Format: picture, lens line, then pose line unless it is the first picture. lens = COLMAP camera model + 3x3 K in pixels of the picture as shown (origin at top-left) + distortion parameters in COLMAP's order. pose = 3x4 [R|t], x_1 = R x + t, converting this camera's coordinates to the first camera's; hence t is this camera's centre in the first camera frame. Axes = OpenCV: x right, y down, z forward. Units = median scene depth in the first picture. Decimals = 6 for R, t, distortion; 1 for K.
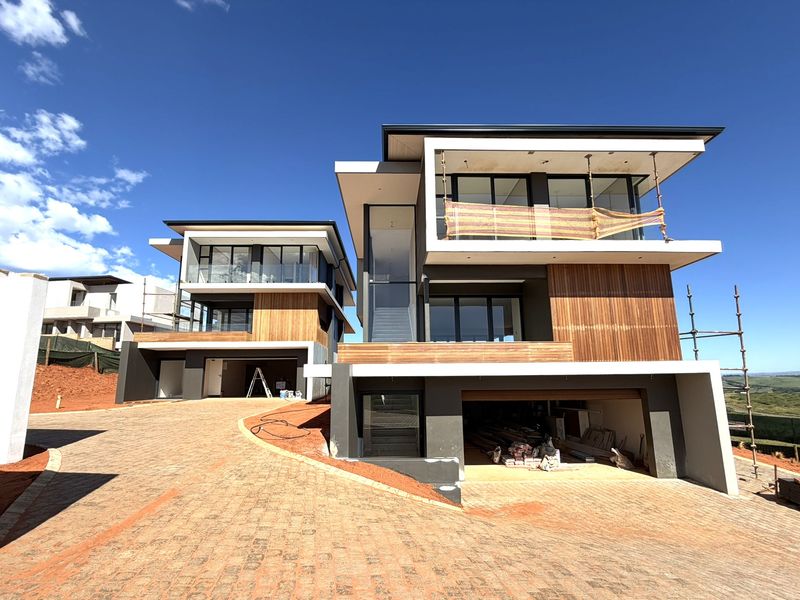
lens RADIAL K [[318.5, 0, 397.8], [0, 318.5, 301.4], [0, 0, 1]] dist [-0.001159, -0.000342]
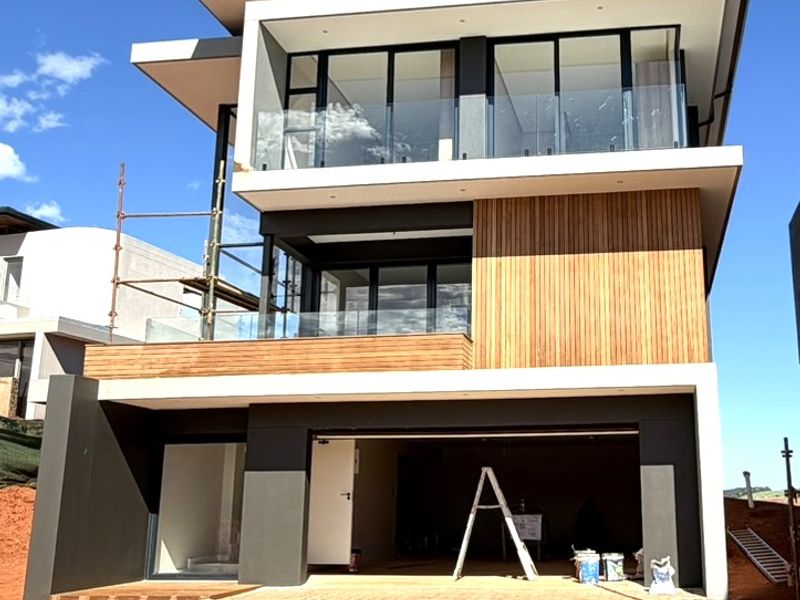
lens RADIAL K [[584.0, 0, 400.0], [0, 584.0, 300.0], [0, 0, 1]] dist [-0.004838, -0.004766]
pose [[0.992119, -0.039892, -0.118783, -0.453633], [0.030739, 0.996486, -0.077918, 0.101071], [0.121474, 0.073653, 0.989858, 0.477409]]
